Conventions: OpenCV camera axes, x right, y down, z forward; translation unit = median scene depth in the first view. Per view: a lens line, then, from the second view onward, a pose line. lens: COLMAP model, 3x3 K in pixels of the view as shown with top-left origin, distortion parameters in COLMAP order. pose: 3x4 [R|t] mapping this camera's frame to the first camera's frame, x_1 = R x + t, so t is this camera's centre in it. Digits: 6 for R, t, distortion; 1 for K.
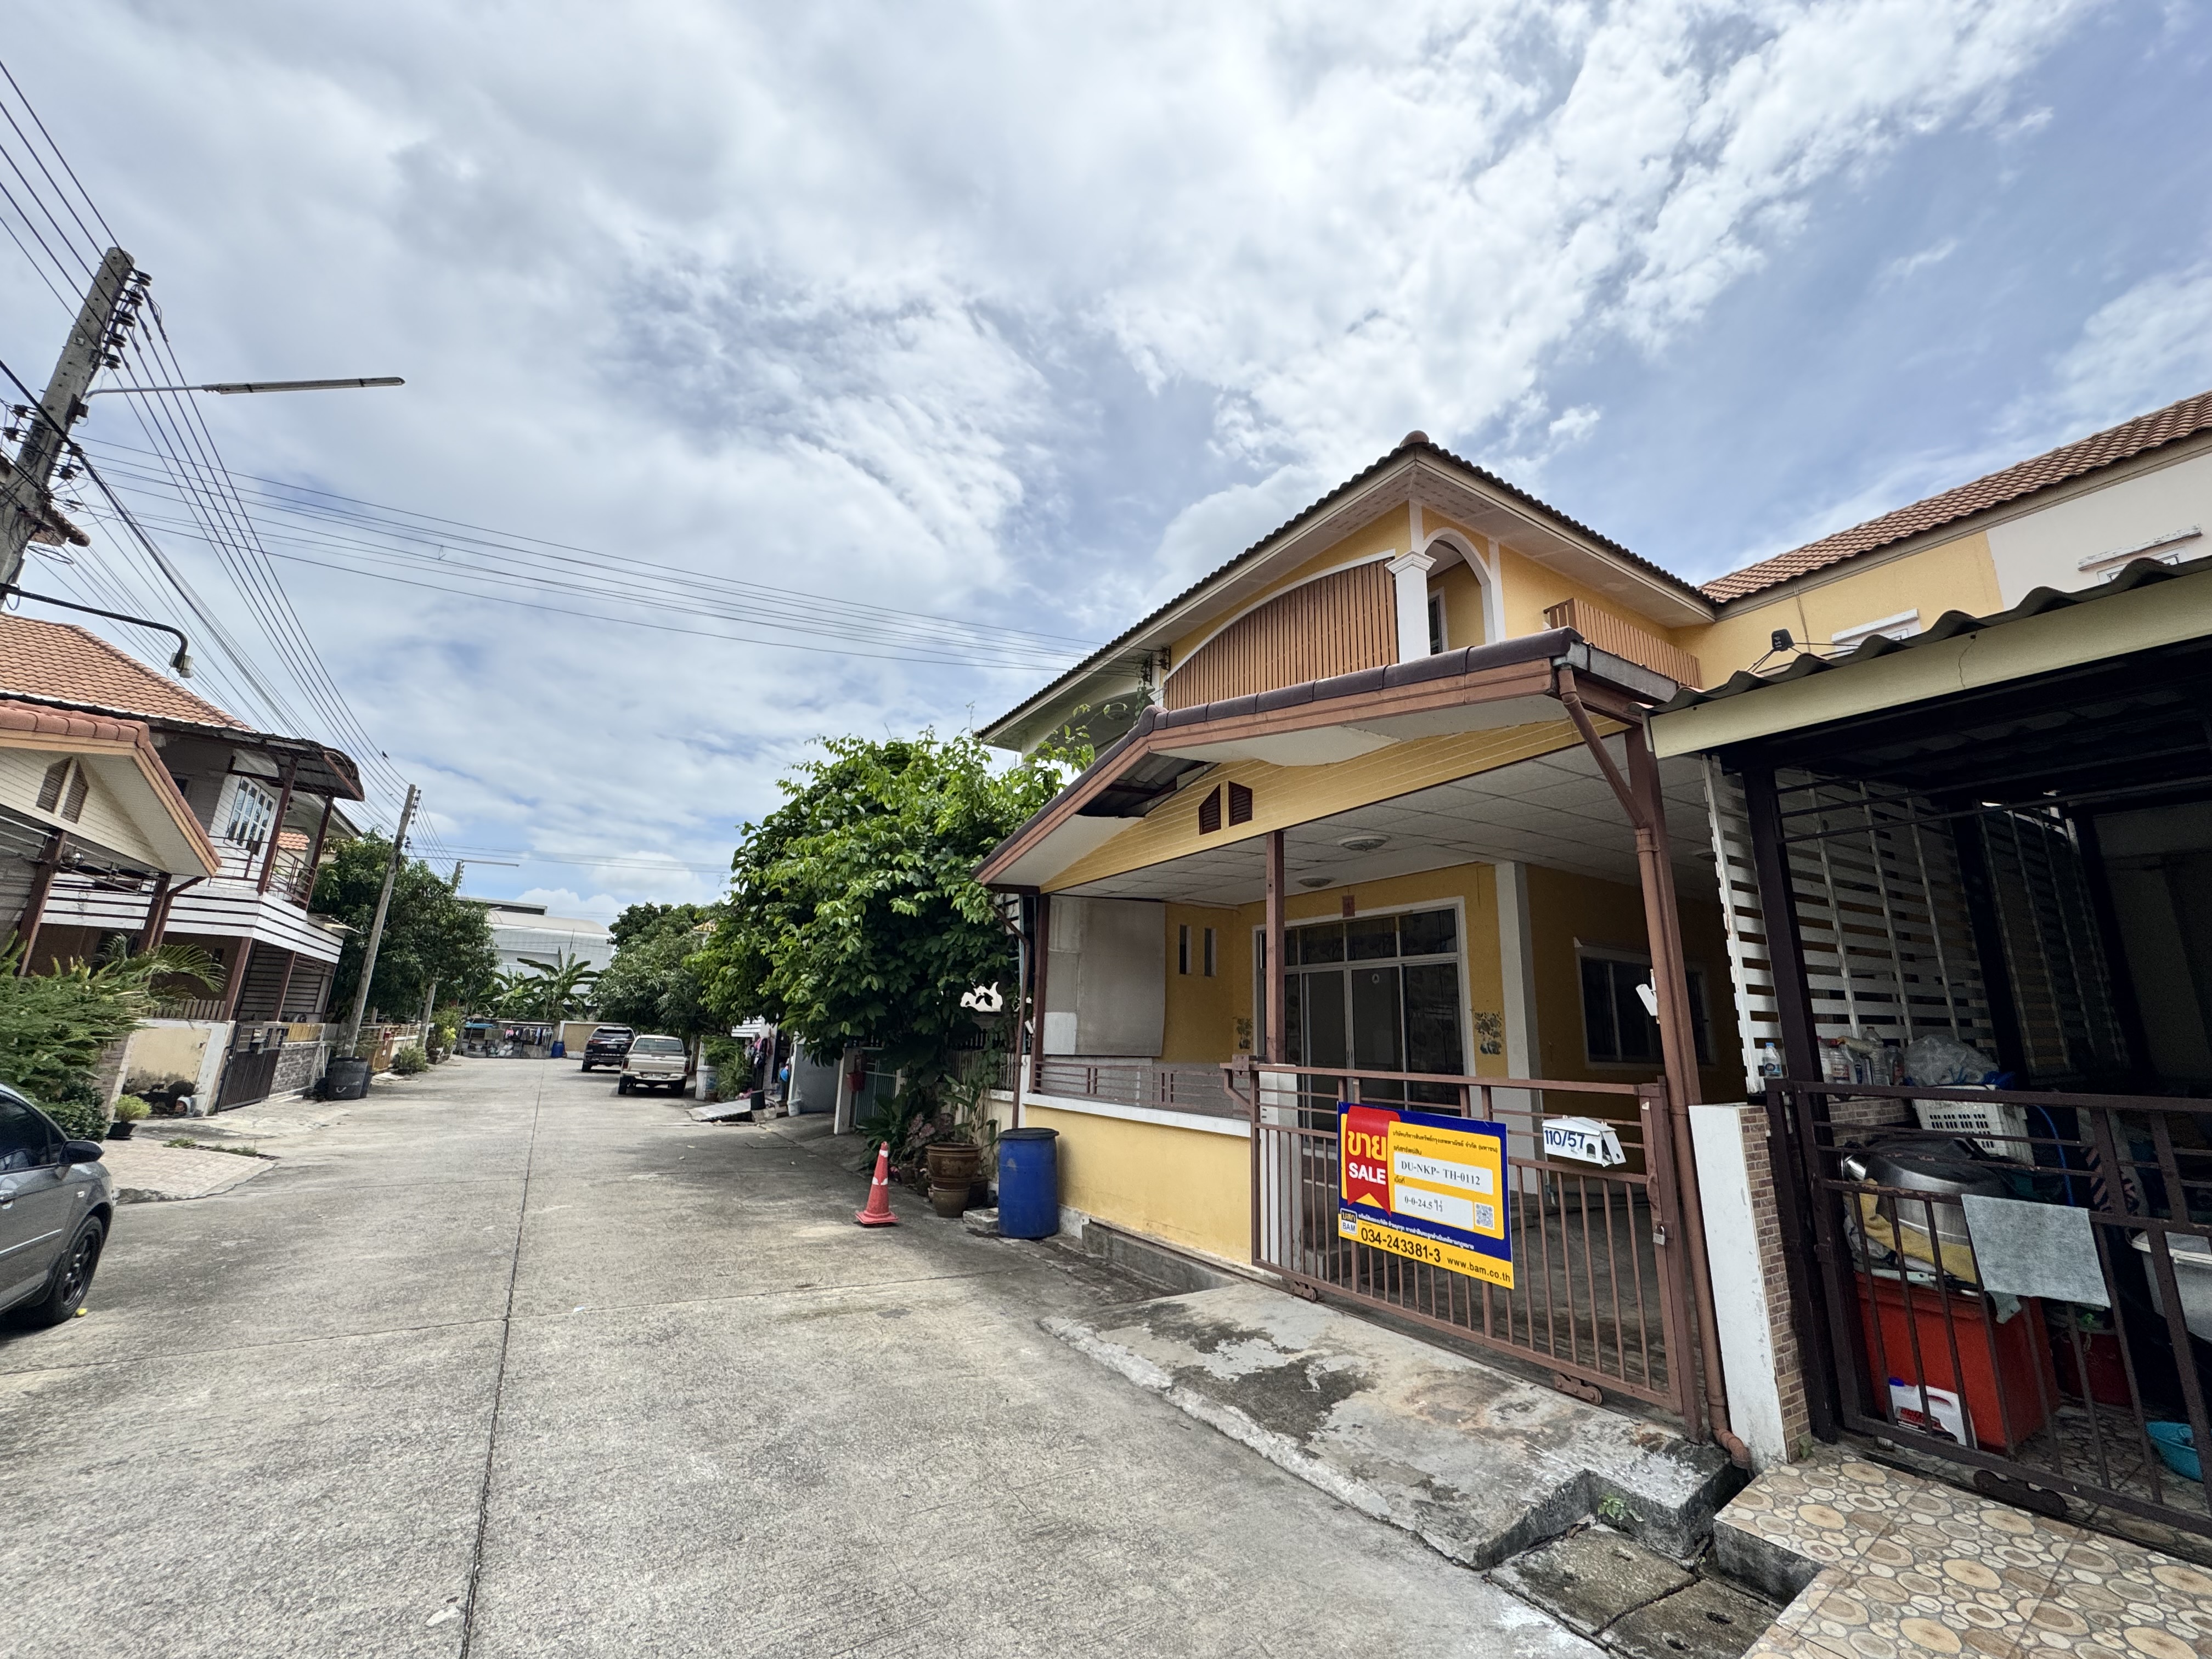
lens RADIAL K [[881.3, 0, 1105.2], [0, 881.3, 824.5], [0, 0, 1]] dist [-0.002484, -0.000123]
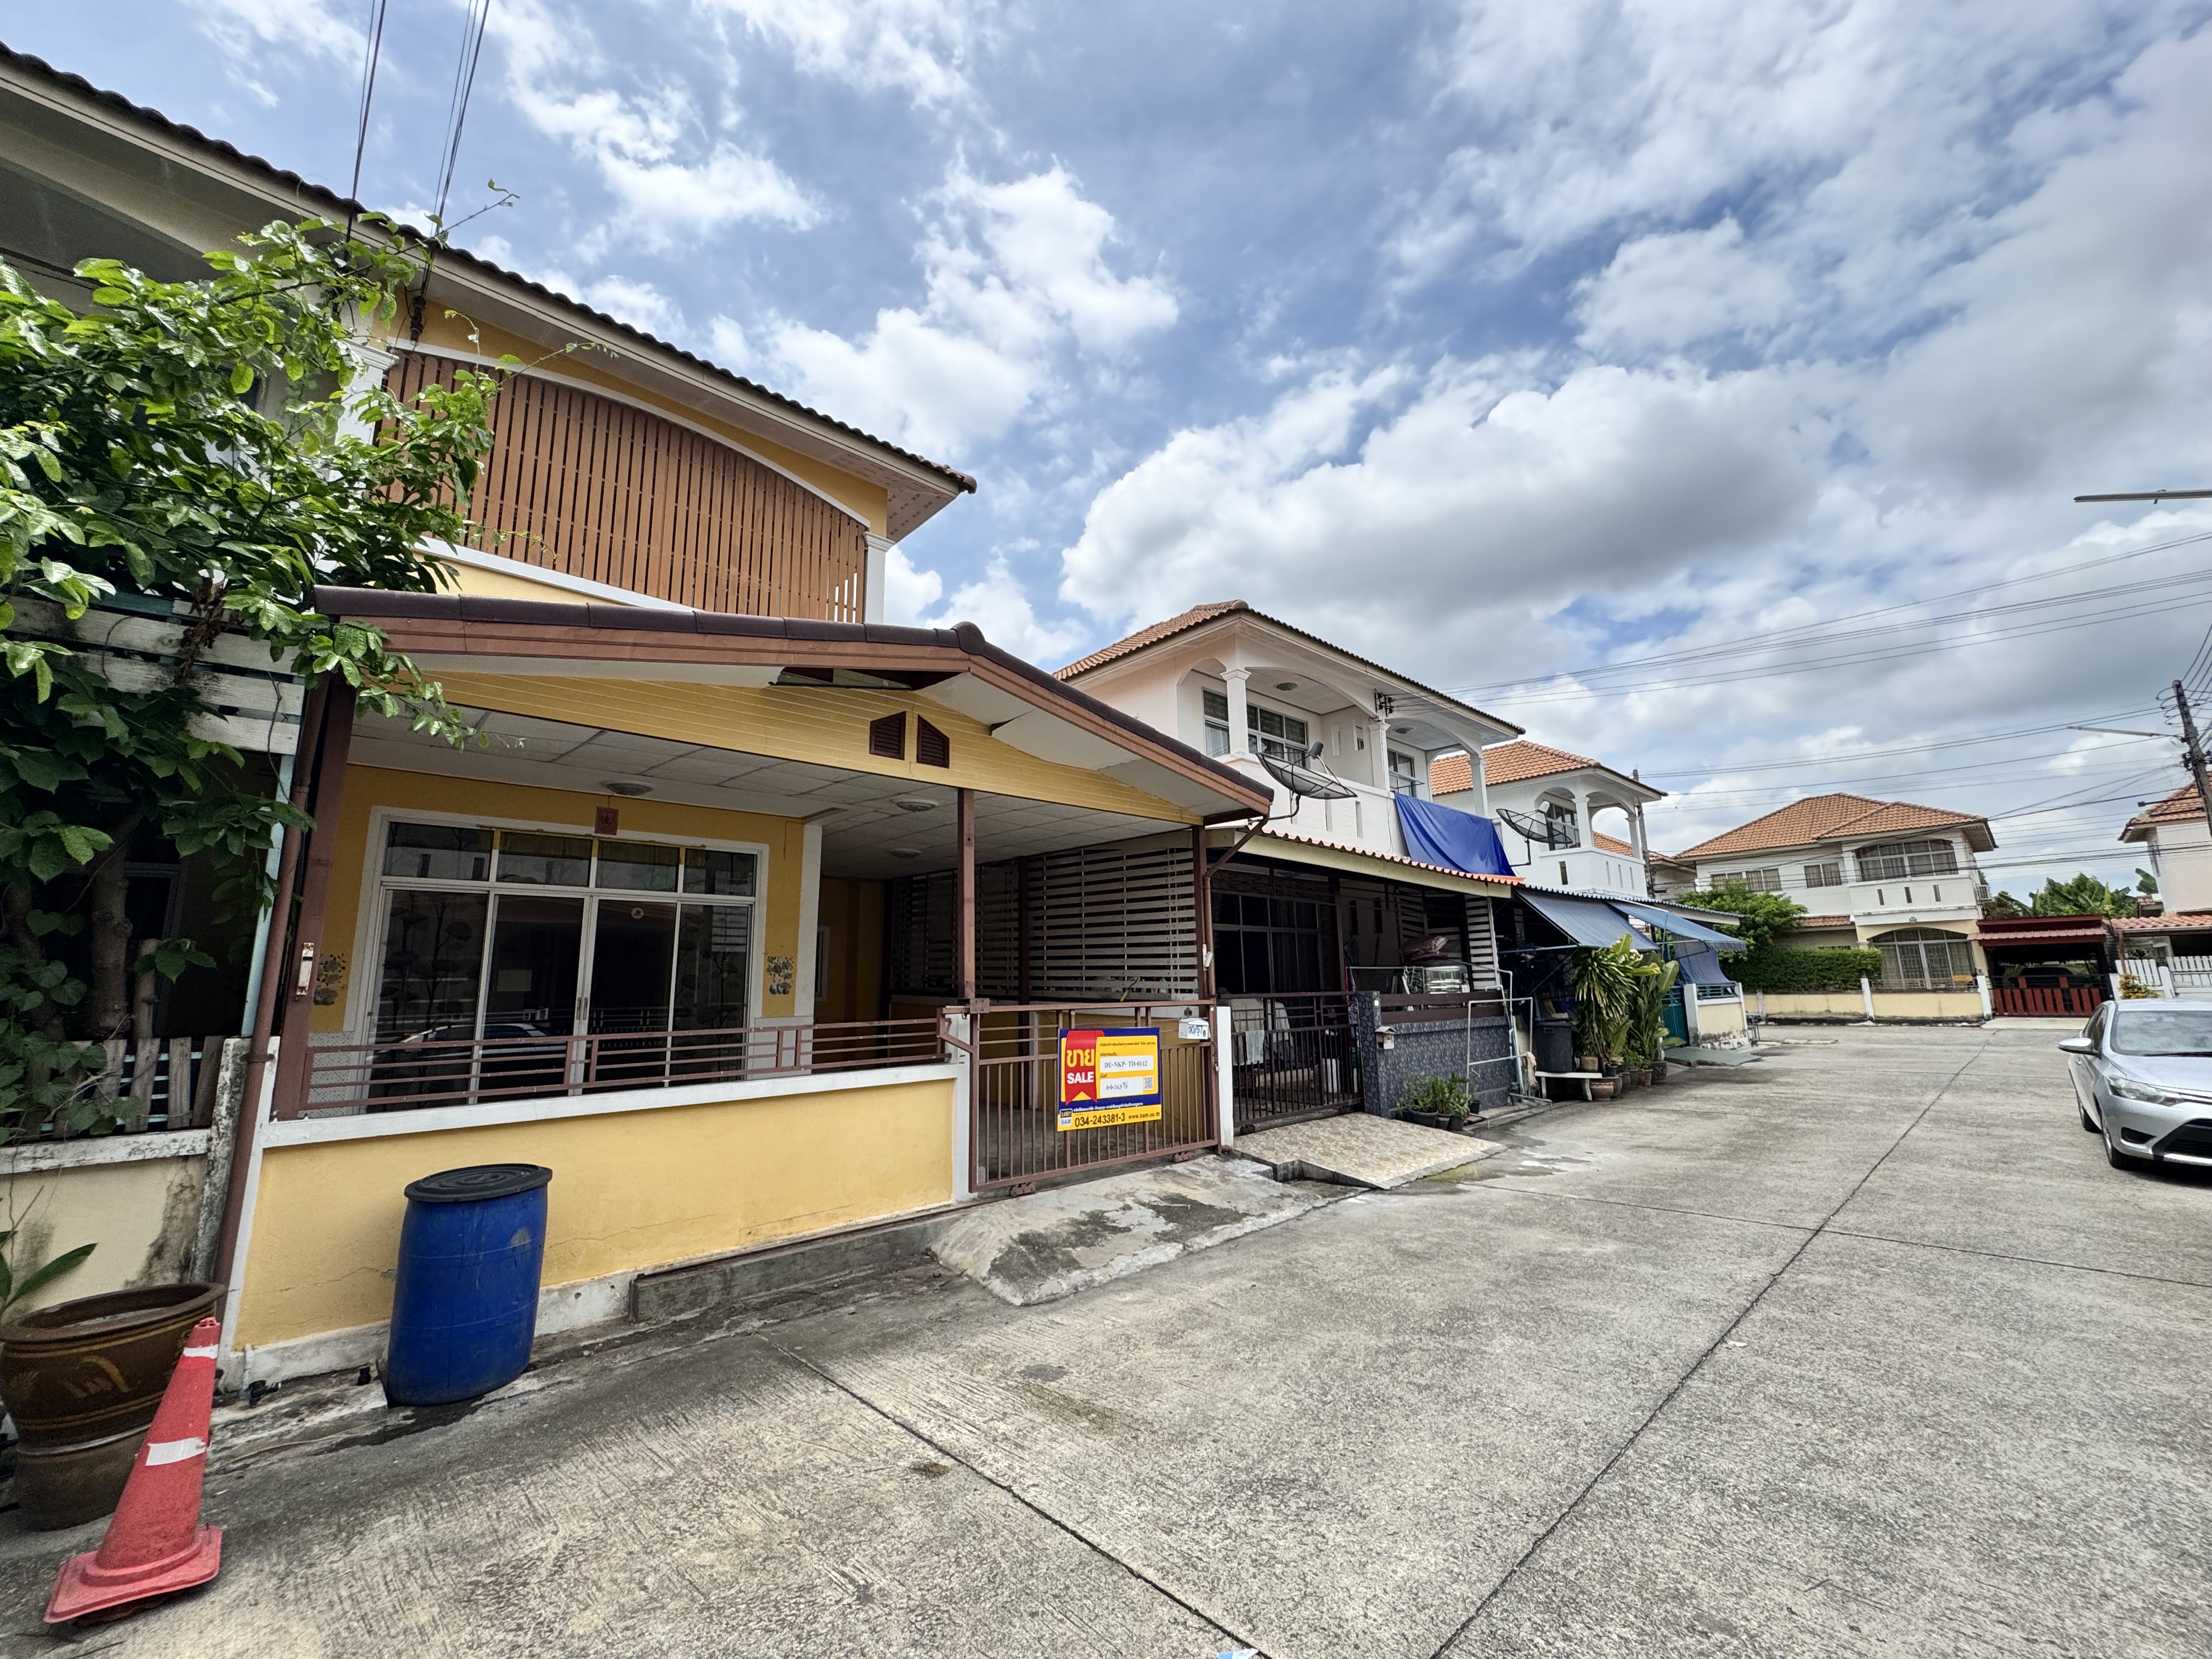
lens RADIAL K [[881.3, 0, 1104.2], [0, 881.3, 826.6], [0, 0, 1]] dist [-0.002484, -0.000123]
pose [[-0.199754, 0.152427, 0.967917, -1.118311], [-0.224537, 0.954419, -0.196640, 0.290396], [-0.953772, -0.256613, -0.156424, 1.306819]]
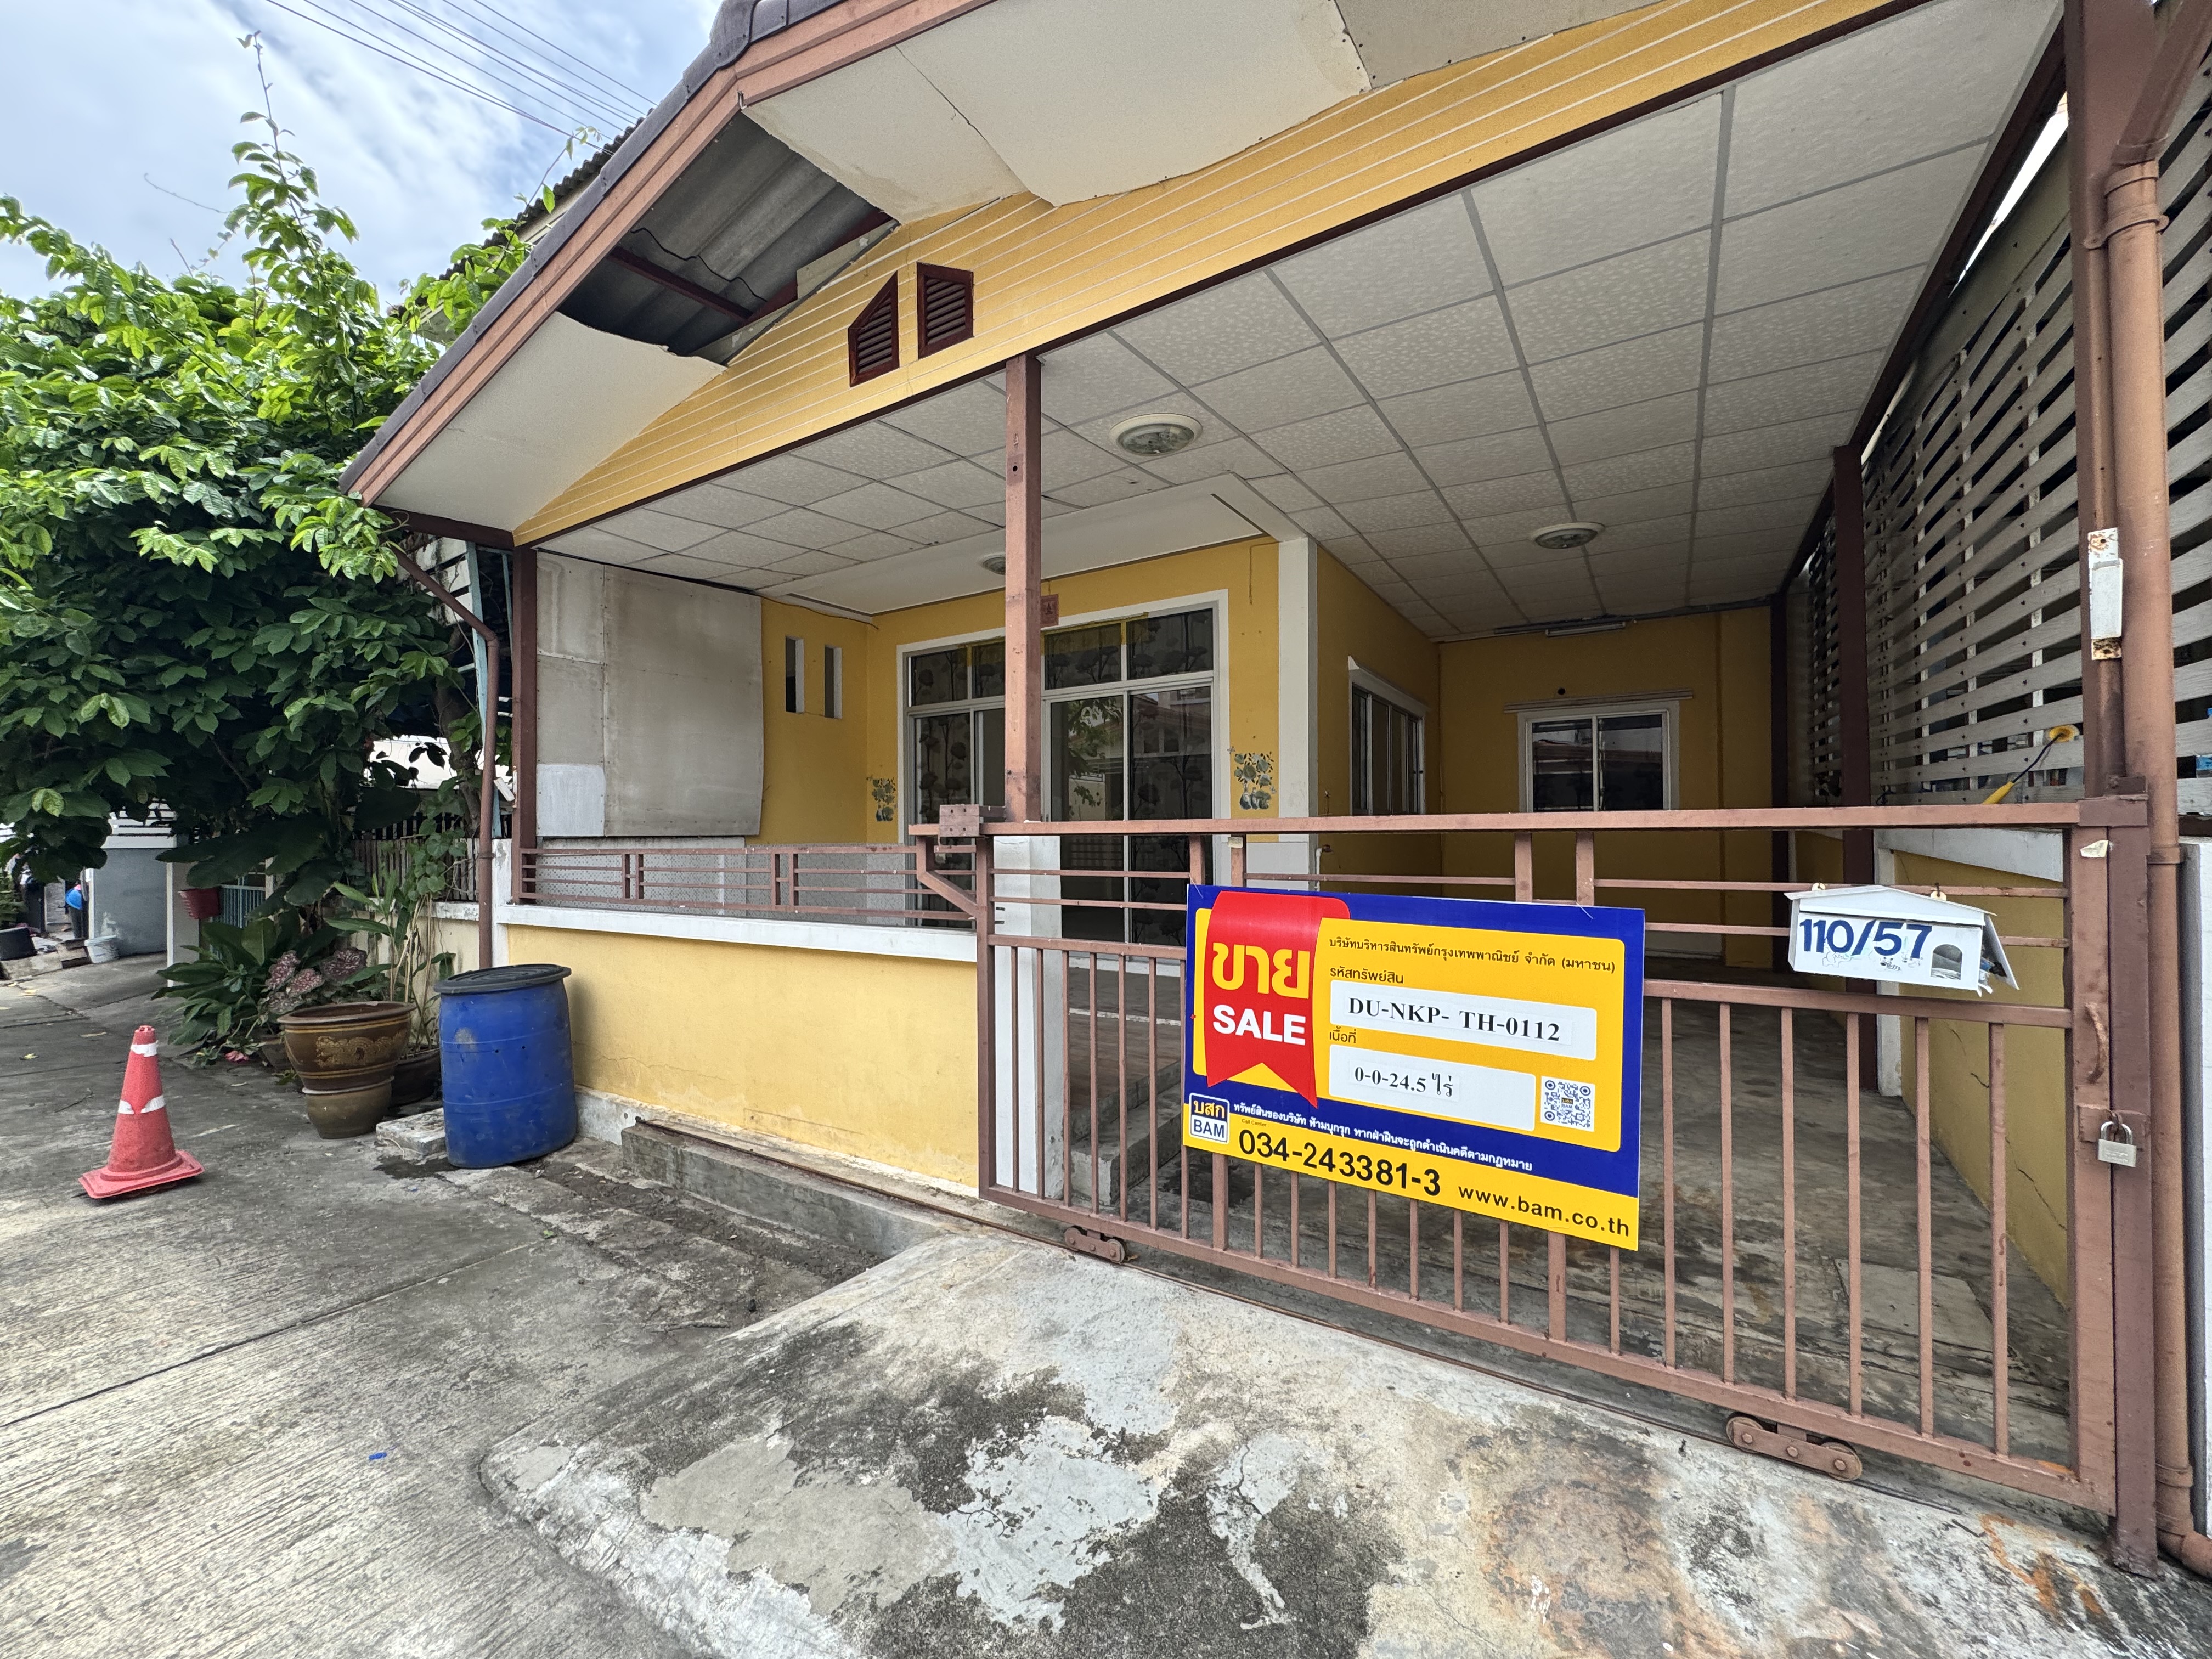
lens RADIAL K [[881.3, 0, 1102.8], [0, 881.3, 827.3], [0, 0, 1]] dist [-0.002484, -0.000123]
pose [[0.897325, -0.034044, 0.440056, 0.012448], [-0.070908, 0.972951, 0.219860, 0.194895], [-0.435638, -0.228489, 0.870639, 0.655374]]
